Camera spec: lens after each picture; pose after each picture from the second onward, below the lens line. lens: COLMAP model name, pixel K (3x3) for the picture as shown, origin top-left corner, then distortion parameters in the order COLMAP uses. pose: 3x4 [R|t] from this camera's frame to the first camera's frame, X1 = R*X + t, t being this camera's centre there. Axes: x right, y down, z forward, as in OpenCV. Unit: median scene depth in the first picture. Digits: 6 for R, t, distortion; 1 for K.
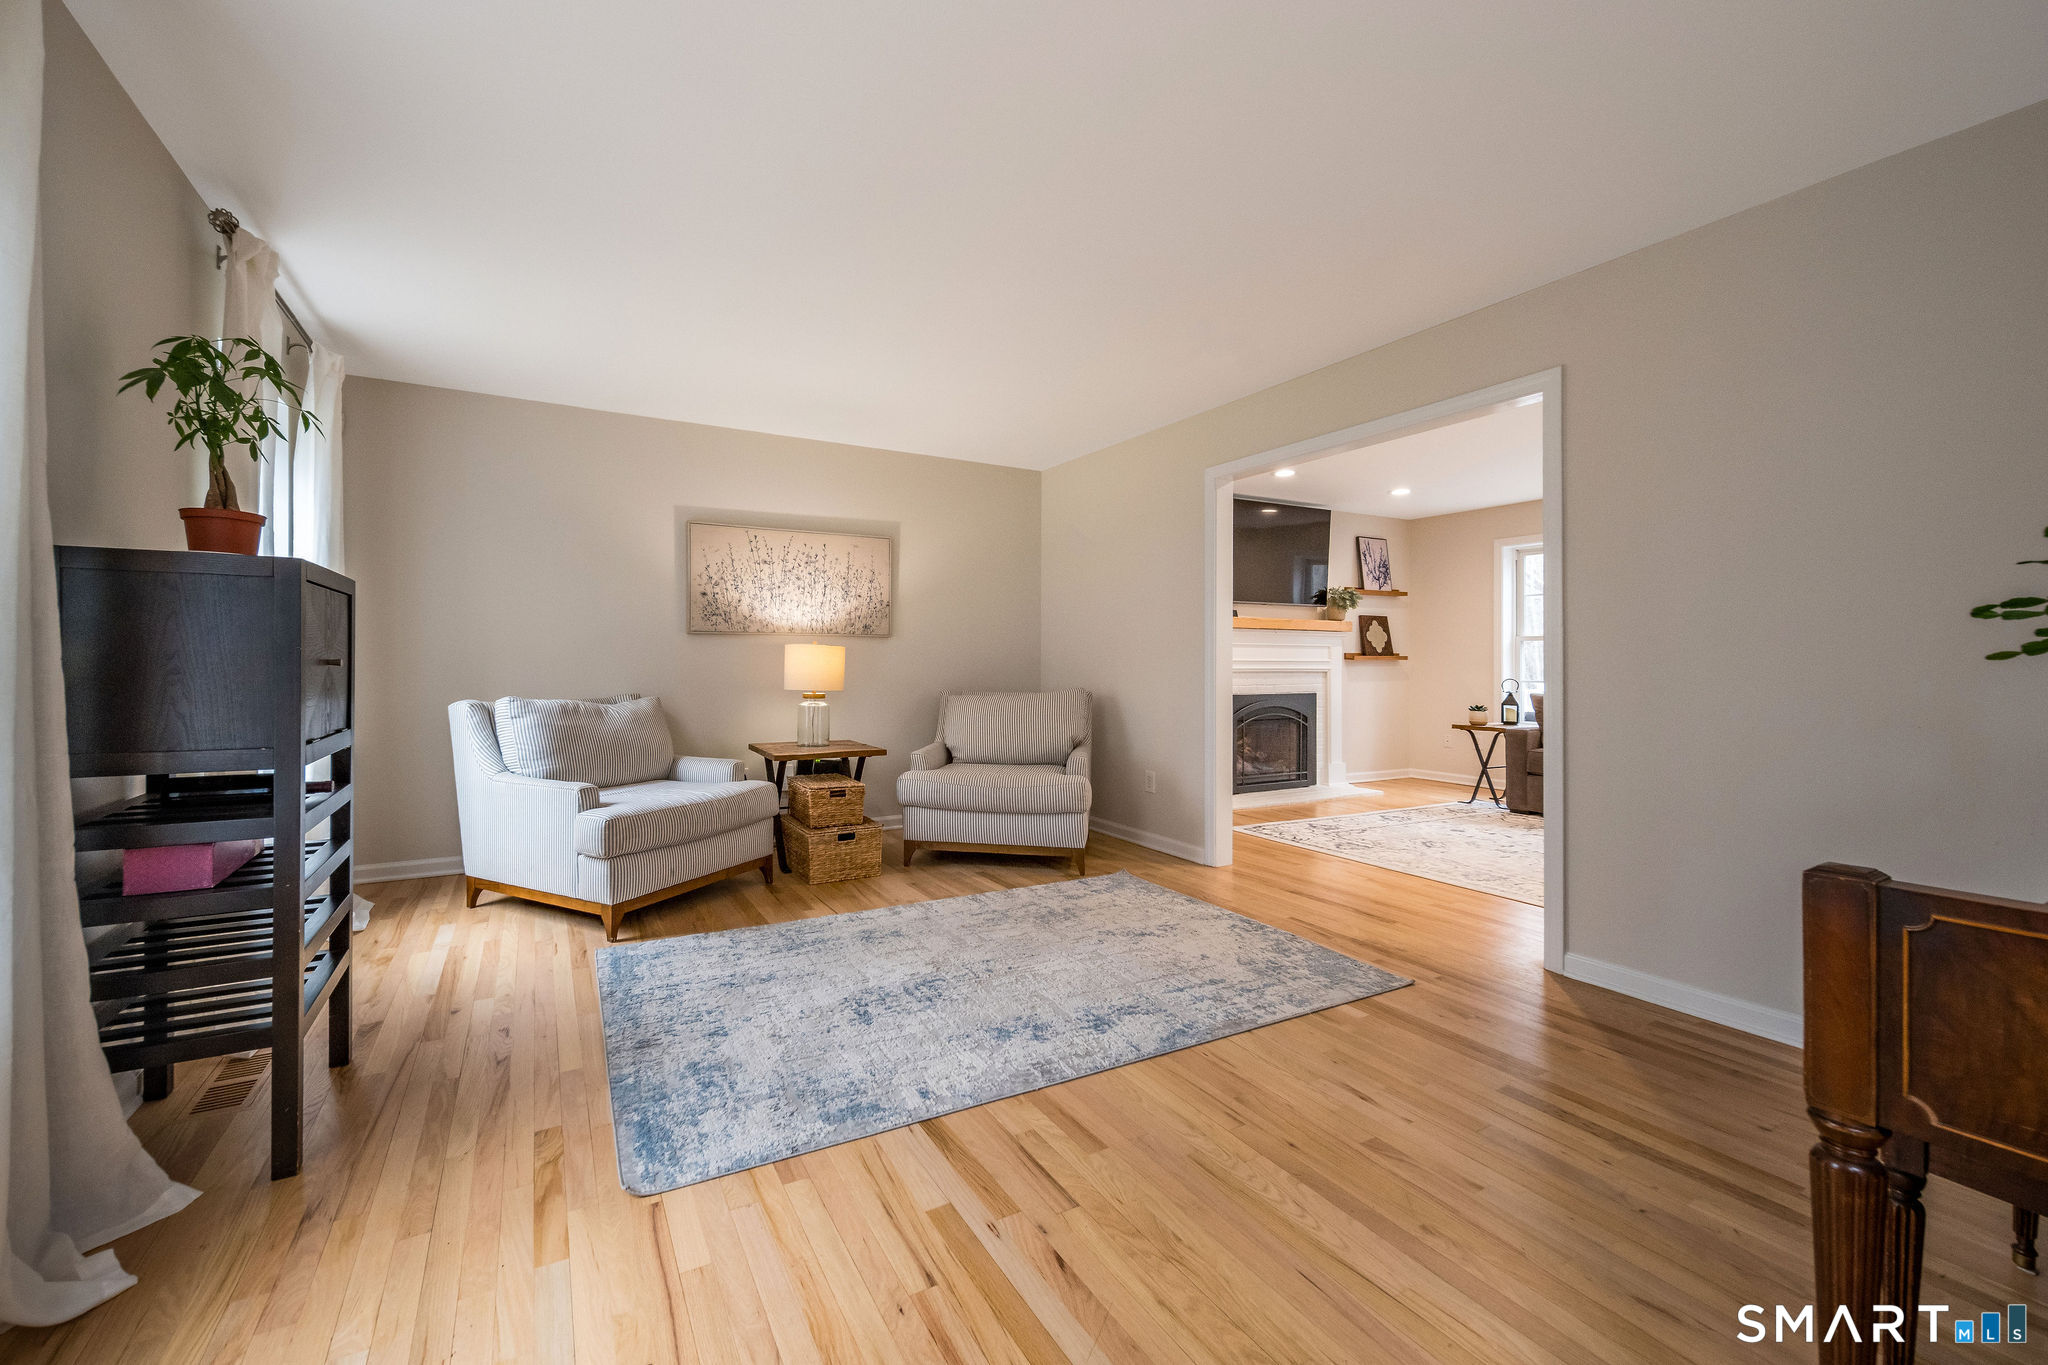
lens RADIAL K [[801.7, 0, 941.5], [0, 801.7, 655.6], [0, 0, 1]] dist [-0.000768, -0.000473]
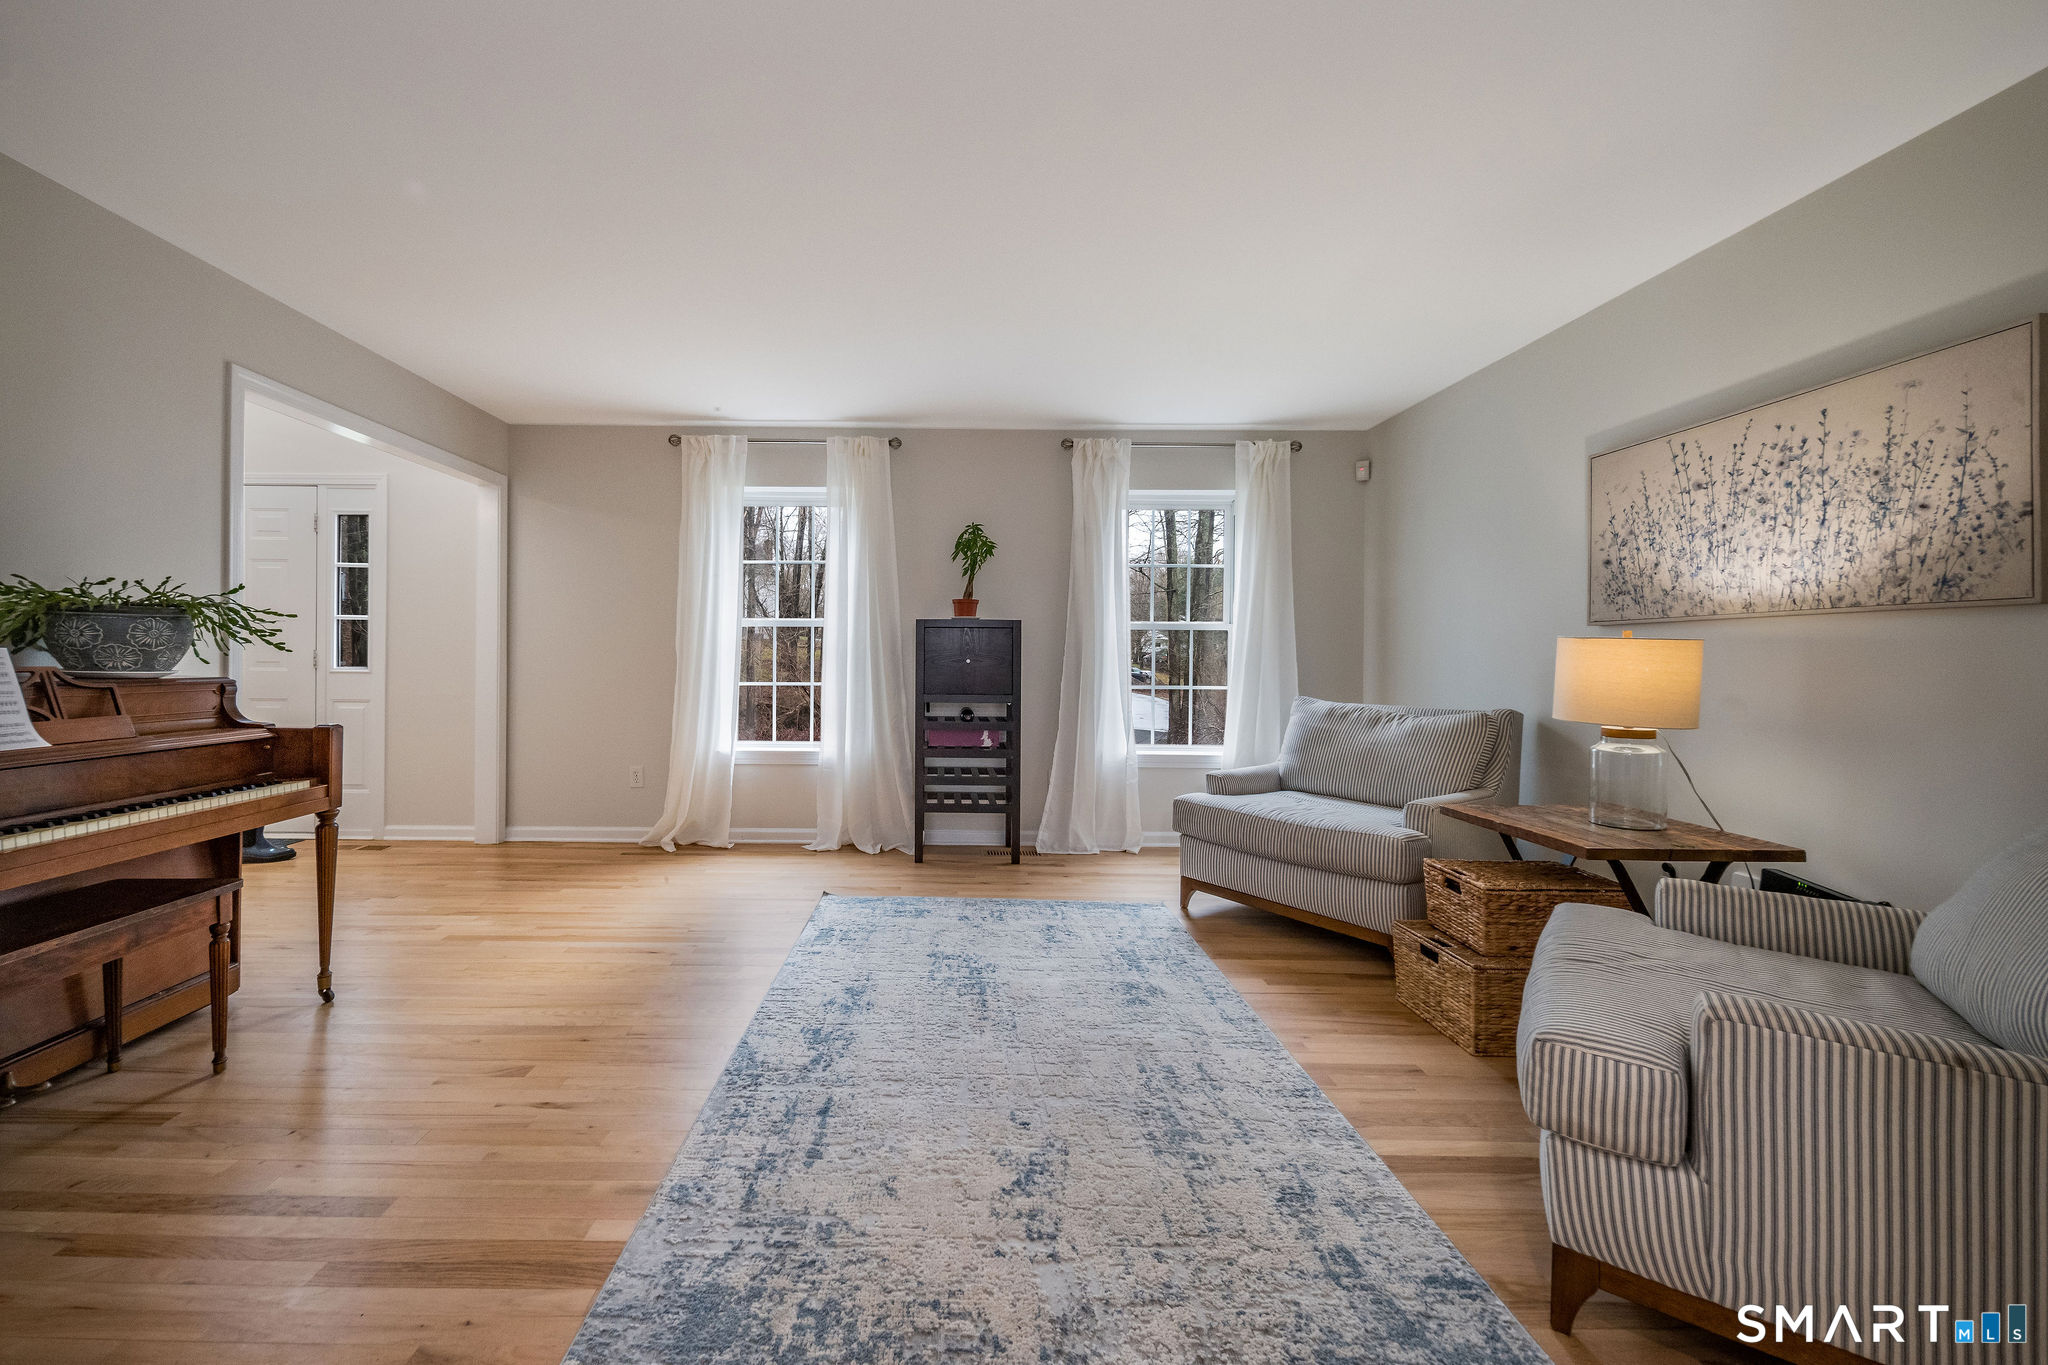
lens RADIAL K [[801.7, 0, 941.5], [0, 801.7, 655.6], [0, 0, 1]] dist [-0.000768, -0.000473]
pose [[-0.464026, -0.011847, -0.885743, 0.482539], [-0.006520, 0.999929, -0.009958, 0.006615], [0.885798, 0.001154, -0.464070, 0.773161]]
